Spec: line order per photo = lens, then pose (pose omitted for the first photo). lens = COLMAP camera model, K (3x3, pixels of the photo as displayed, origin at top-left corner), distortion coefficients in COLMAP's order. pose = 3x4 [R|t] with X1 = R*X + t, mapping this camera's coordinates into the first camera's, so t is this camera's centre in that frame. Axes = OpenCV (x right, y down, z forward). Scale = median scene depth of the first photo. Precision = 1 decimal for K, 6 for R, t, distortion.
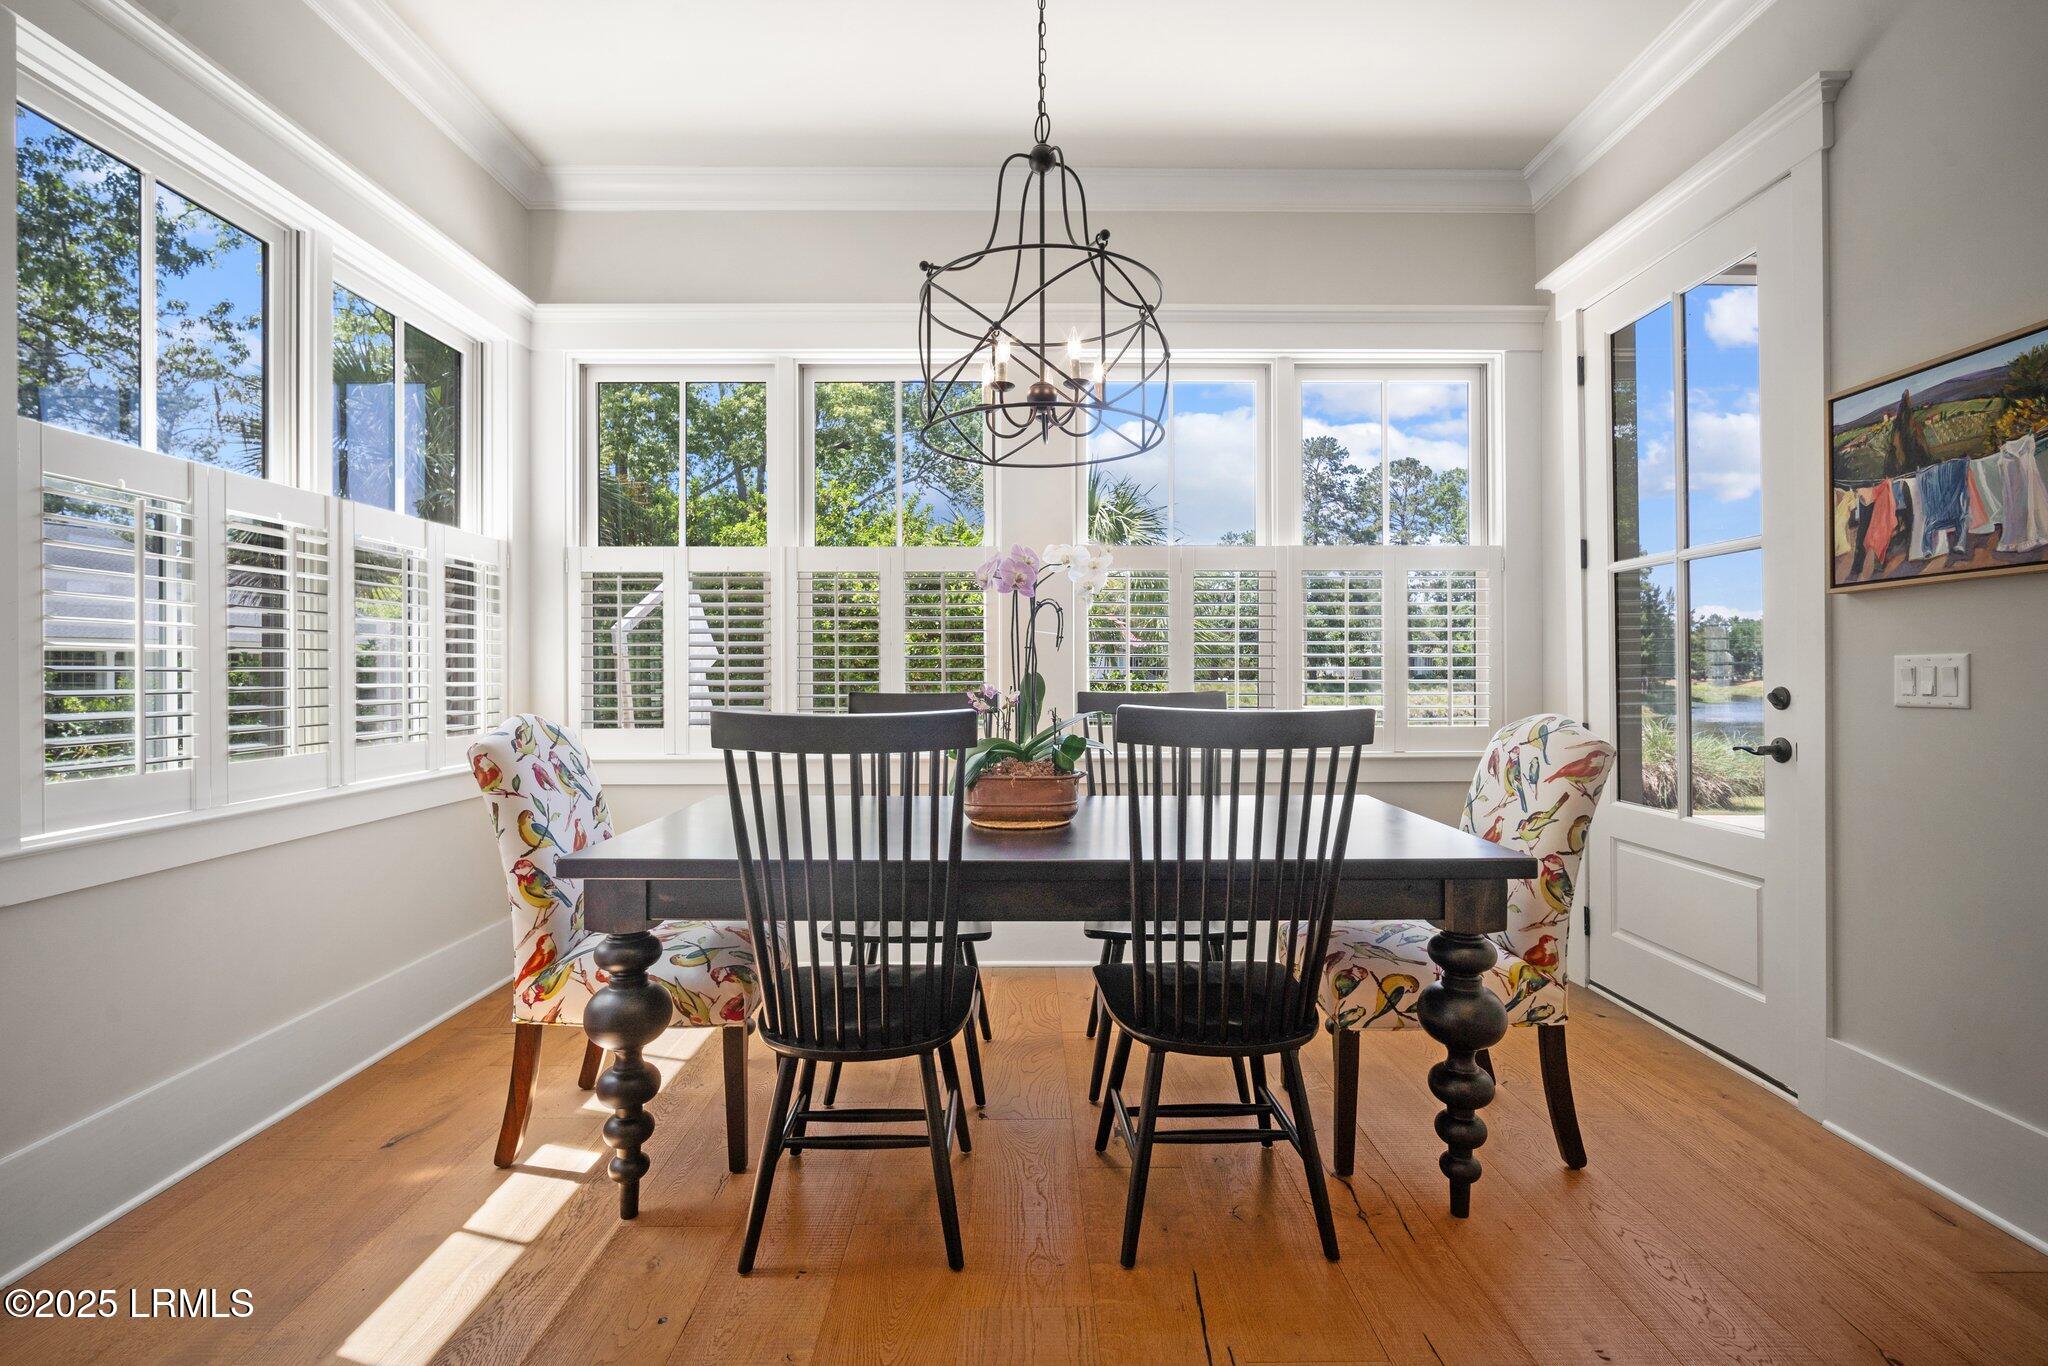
lens RADIAL K [[916.2, 0, 1023.2], [0, 916.2, 681.4], [0, 0, 1]] dist [-0.009644, 0.002572]
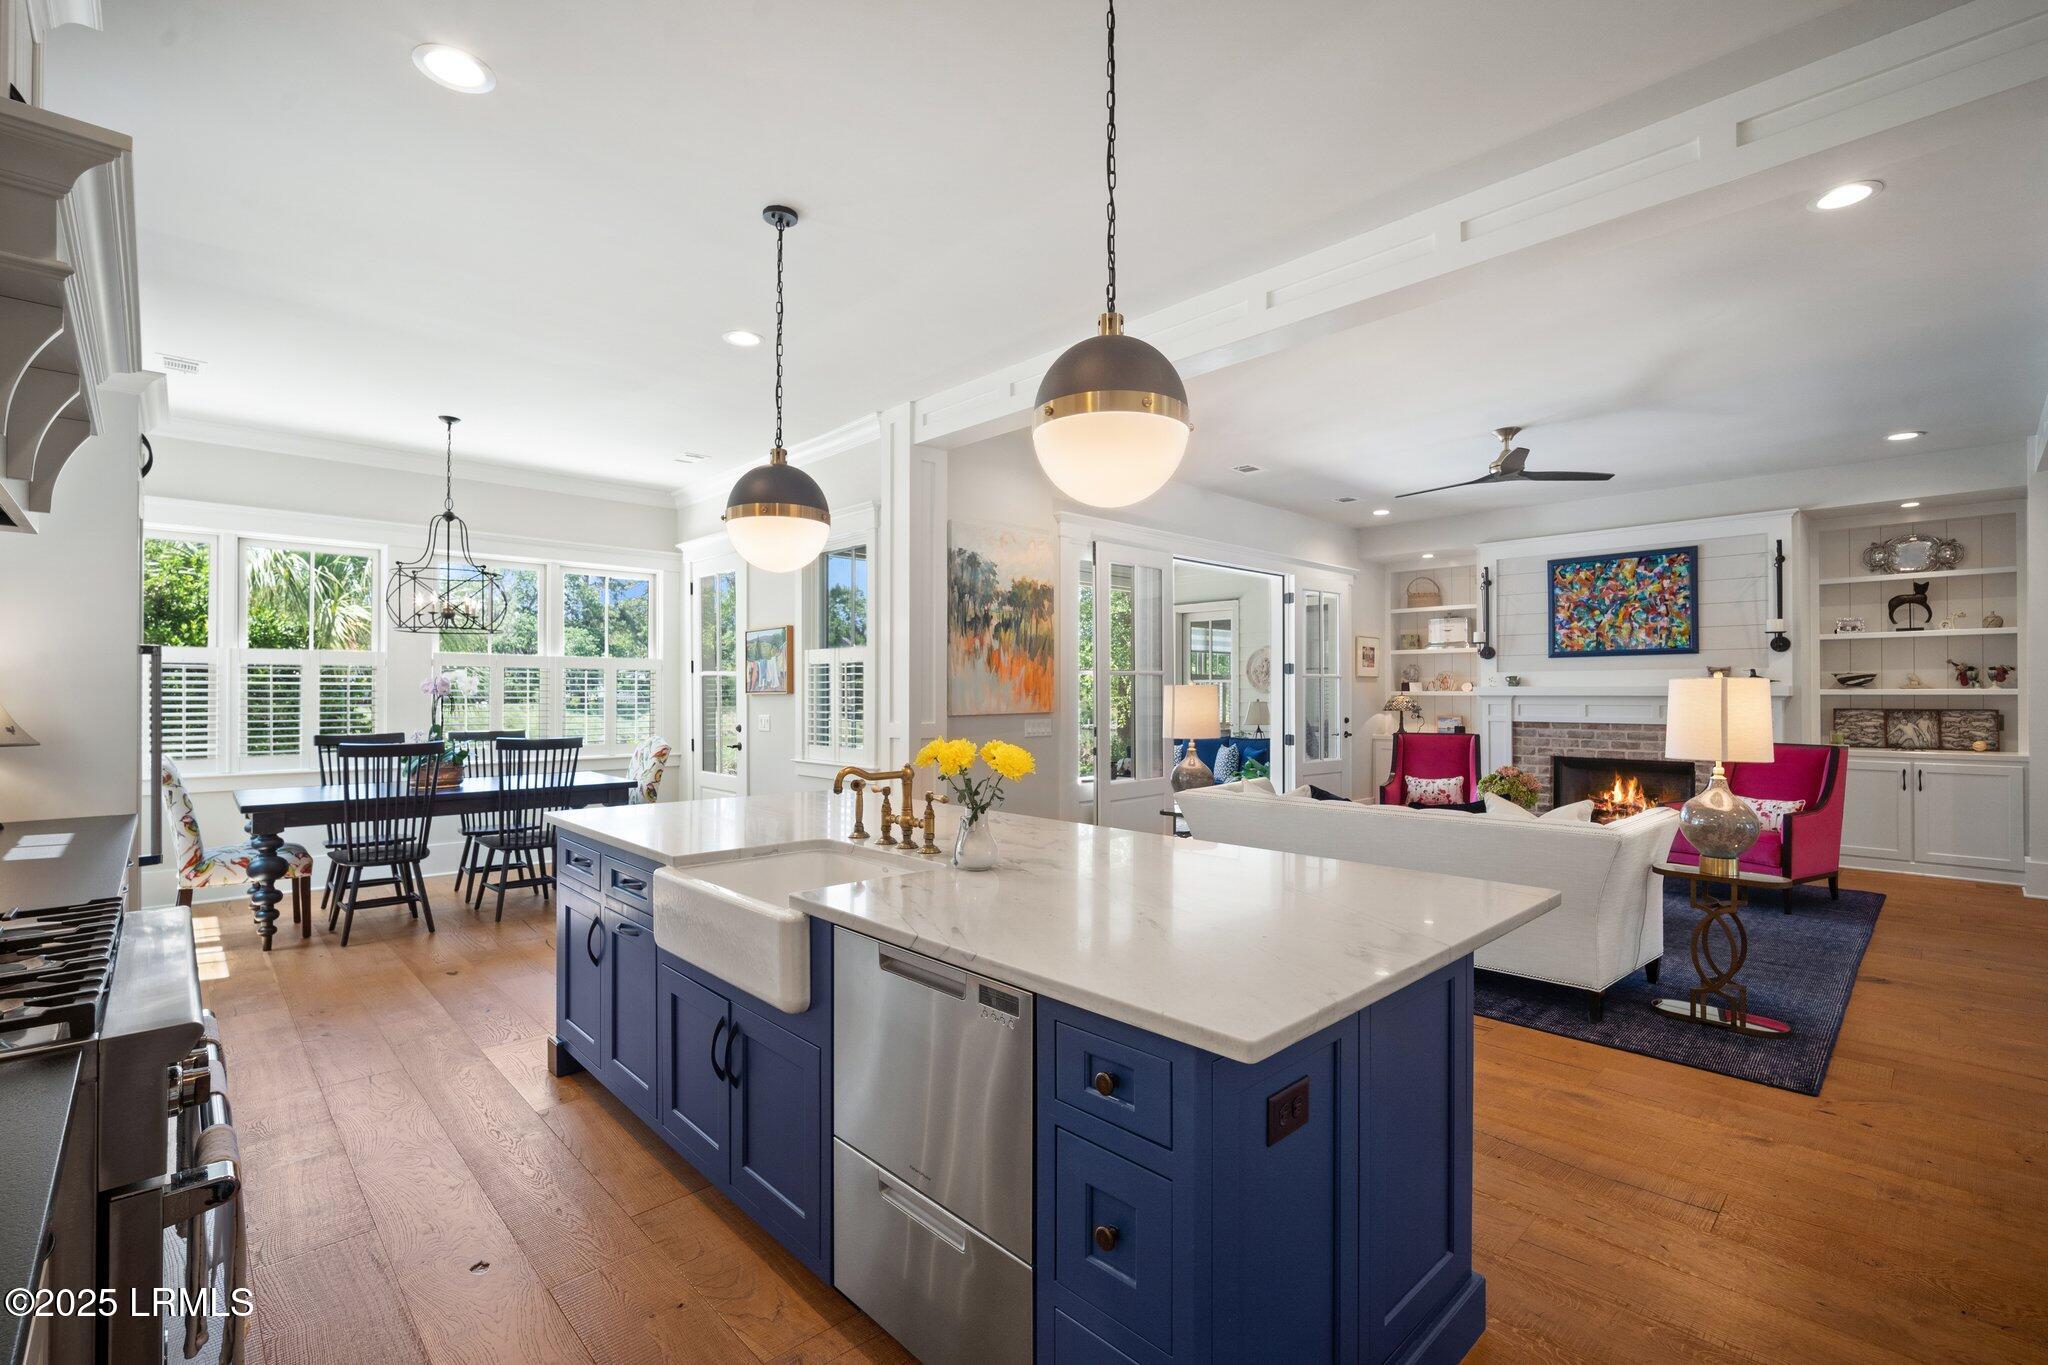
lens RADIAL K [[916.2, 0, 1022.2], [0, 916.2, 684.2], [0, 0, 1]] dist [-0.009644, 0.002572]
pose [[0.733104, 0.009509, 0.680050, -0.568026], [0.003028, 0.999847, -0.017245, -0.079995], [-0.680110, 0.014701, 0.732963, -2.033545]]
